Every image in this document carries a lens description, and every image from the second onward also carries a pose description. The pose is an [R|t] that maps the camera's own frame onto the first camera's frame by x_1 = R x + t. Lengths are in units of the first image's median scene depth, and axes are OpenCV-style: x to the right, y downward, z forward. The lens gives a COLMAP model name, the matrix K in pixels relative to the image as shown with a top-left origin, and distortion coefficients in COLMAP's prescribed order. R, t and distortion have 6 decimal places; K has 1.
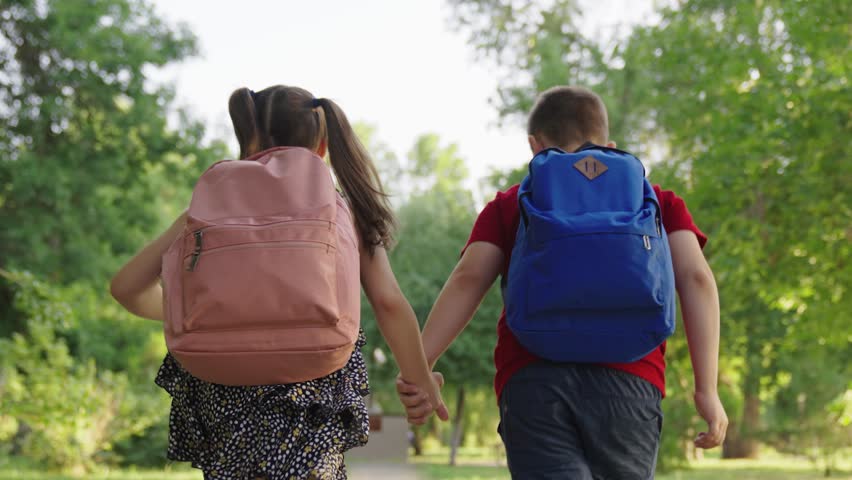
lens RADIAL K [[671.1, 0, 425.7], [0, 671.1, 240.6], [0, 0, 1]] dist [0.015388, 0.007903]
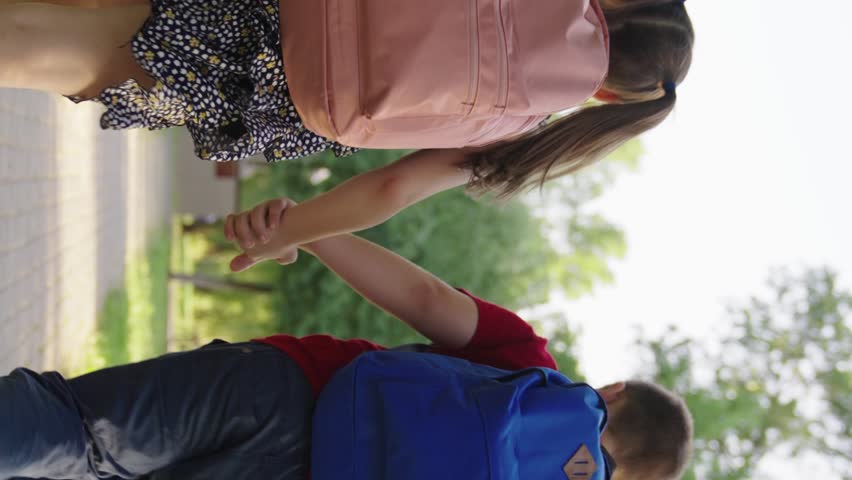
lens RADIAL K [[671.1, 0, 427.4], [0, 671.1, 242.6], [0, 0, 1]] dist [0.015388, 0.007903]
pose [[0.000233, 0.999999, 0.001681, 0.001963], [-0.999251, 0.000168, 0.038686, 0.027715], [0.038686, -0.001688, 0.999250, 0.277263]]
